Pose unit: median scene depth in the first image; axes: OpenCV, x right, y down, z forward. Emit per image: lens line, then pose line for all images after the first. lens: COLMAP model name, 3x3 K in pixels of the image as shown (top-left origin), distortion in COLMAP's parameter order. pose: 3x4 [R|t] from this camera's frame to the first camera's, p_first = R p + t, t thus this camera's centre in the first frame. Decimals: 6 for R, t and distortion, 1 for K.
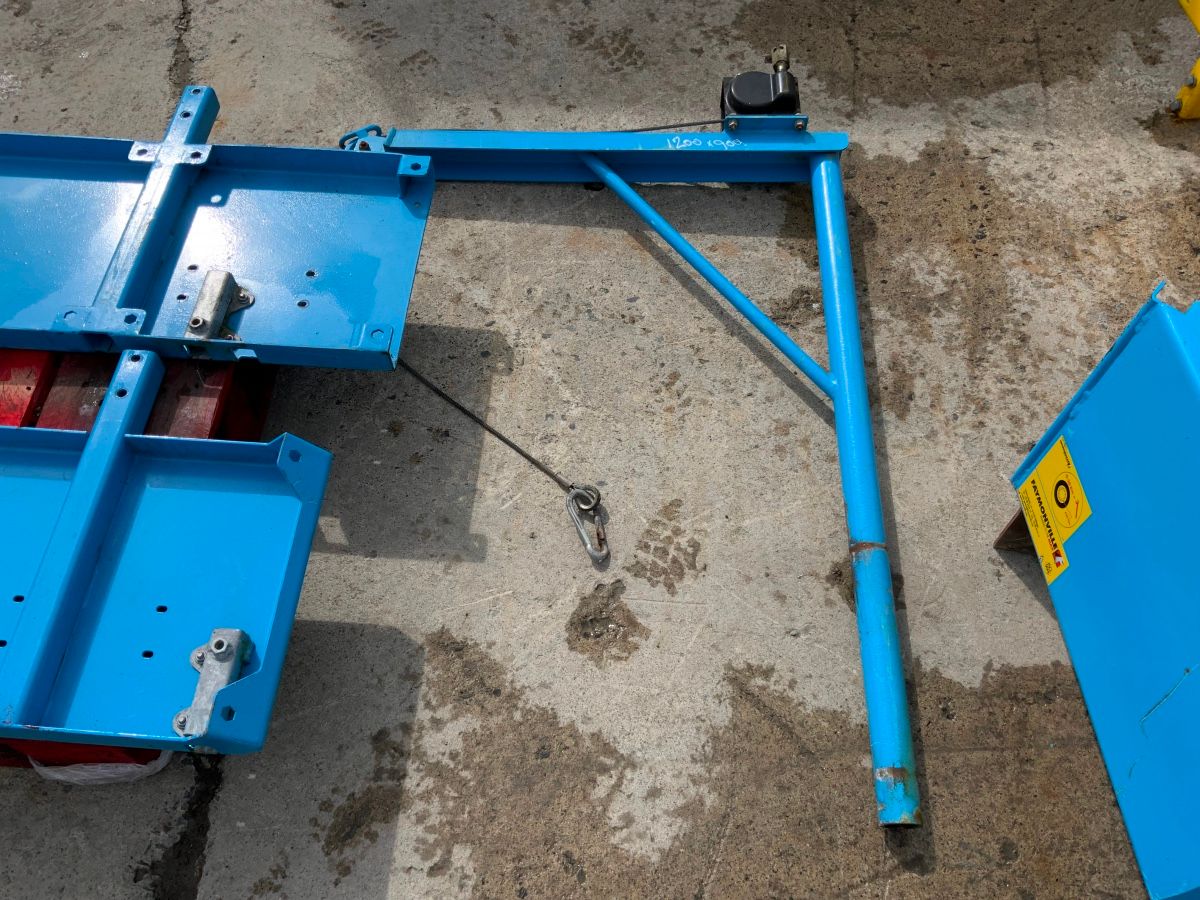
lens RADIAL K [[993.1, 0, 599.3], [0, 993.1, 460.7], [0, 0, 1]] dist [0.066934, -0.129175]
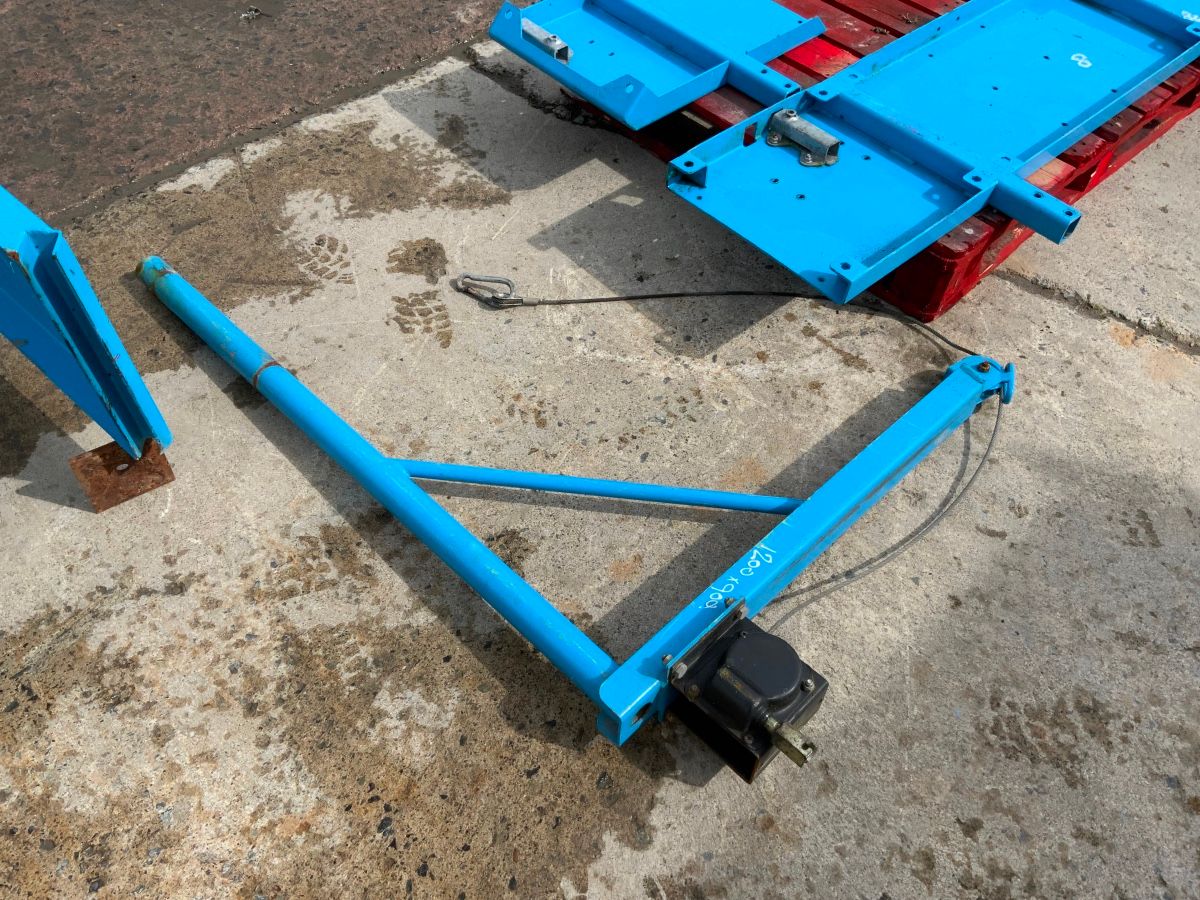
lens RADIAL K [[993.1, 0, 600.6], [0, 993.1, 456.7], [0, 0, 1]] dist [0.066934, -0.129175]
pose [[-0.689507, 0.535532, -0.487633, 0.530113], [-0.644320, -0.146032, 0.750684, -0.861505], [0.330805, 0.831794, 0.445744, 0.621328]]
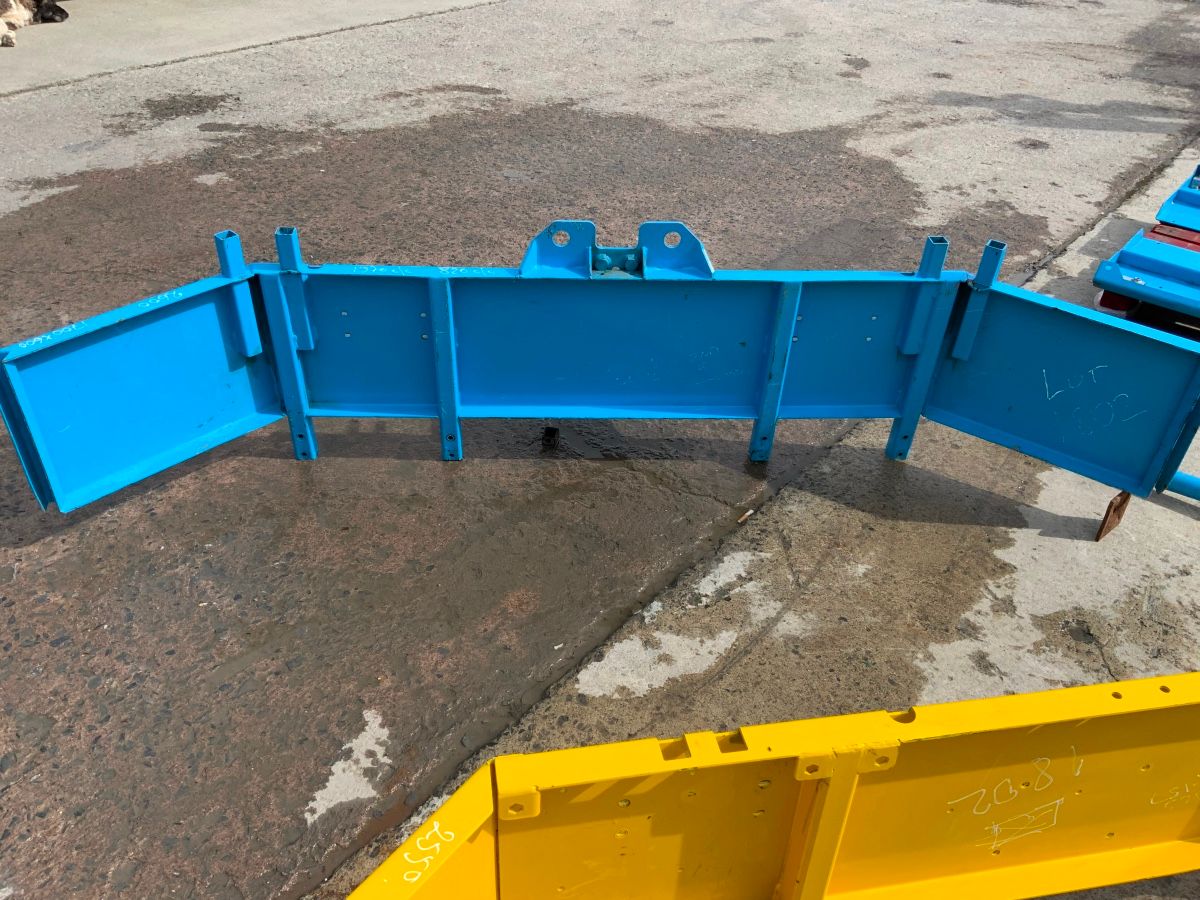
lens RADIAL K [[993.1, 0, 606.0], [0, 993.1, 447.9], [0, 0, 1]] dist [0.066934, -0.129175]
pose [[-0.583991, 0.419930, -0.694703, 1.795763], [-0.719740, 0.127912, 0.682358, -0.405625], [0.375403, 0.898497, 0.227541, 0.194082]]
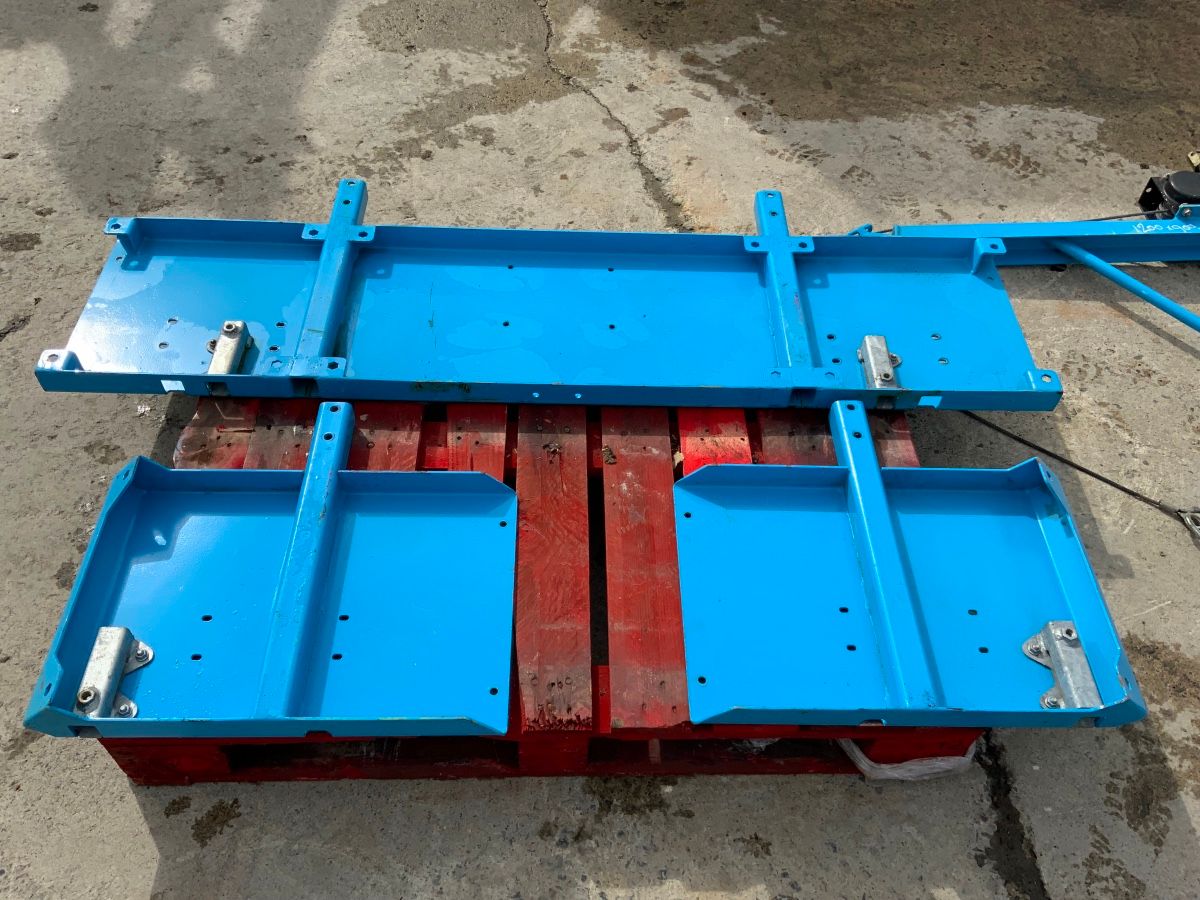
lens RADIAL K [[993.1, 0, 597.6], [0, 993.1, 454.3], [0, 0, 1]] dist [0.066934, -0.129175]
pose [[0.997225, -0.043727, 0.060251, -0.698919], [0.052057, 0.988141, -0.144458, 0.085981], [-0.053220, 0.147193, 0.987675, -0.089323]]
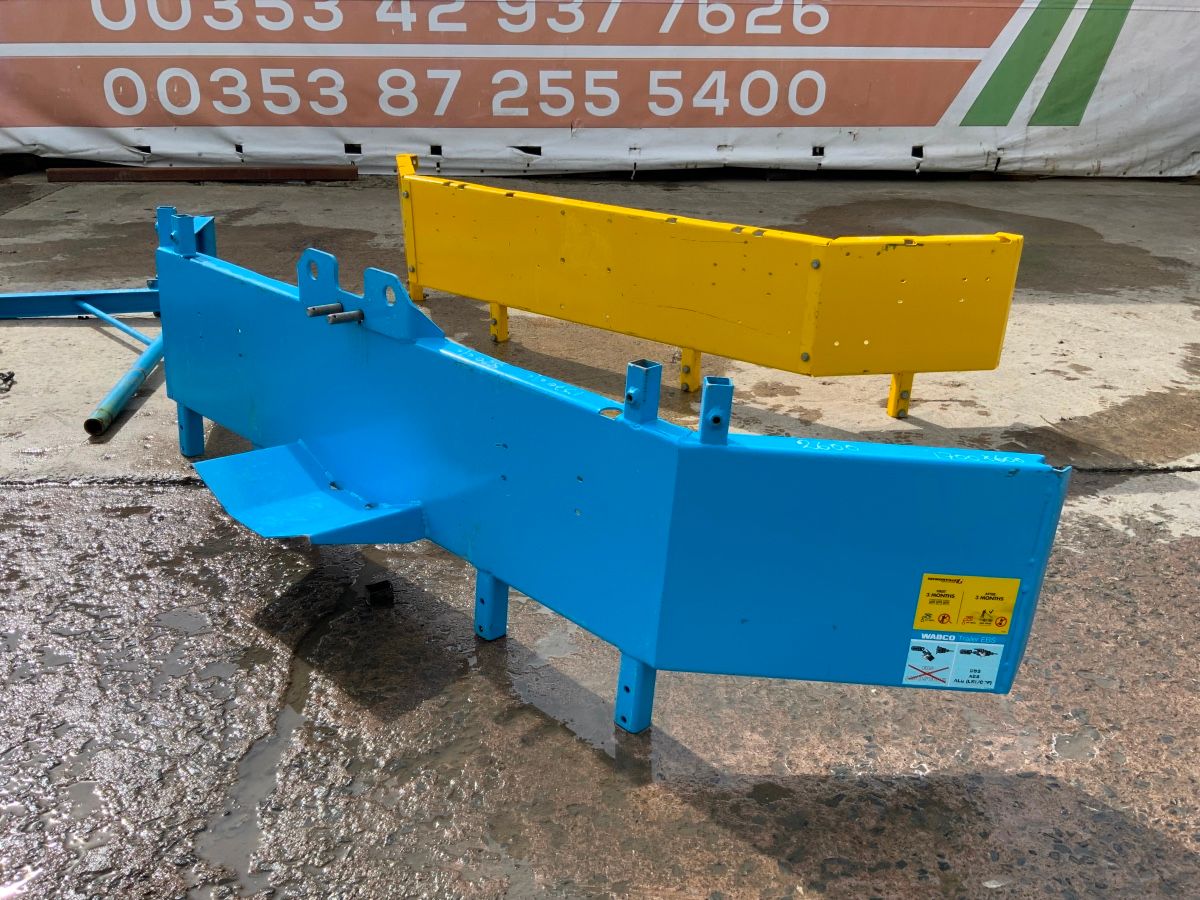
lens RADIAL K [[993.1, 0, 601.5], [0, 993.1, 455.3], [0, 0, 1]] dist [0.066934, -0.129175]
pose [[0.990400, -0.055776, 0.126479, 0.847423], [0.117636, 0.820588, -0.559282, 1.330257], [-0.072593, 0.568791, 0.819272, -0.608646]]
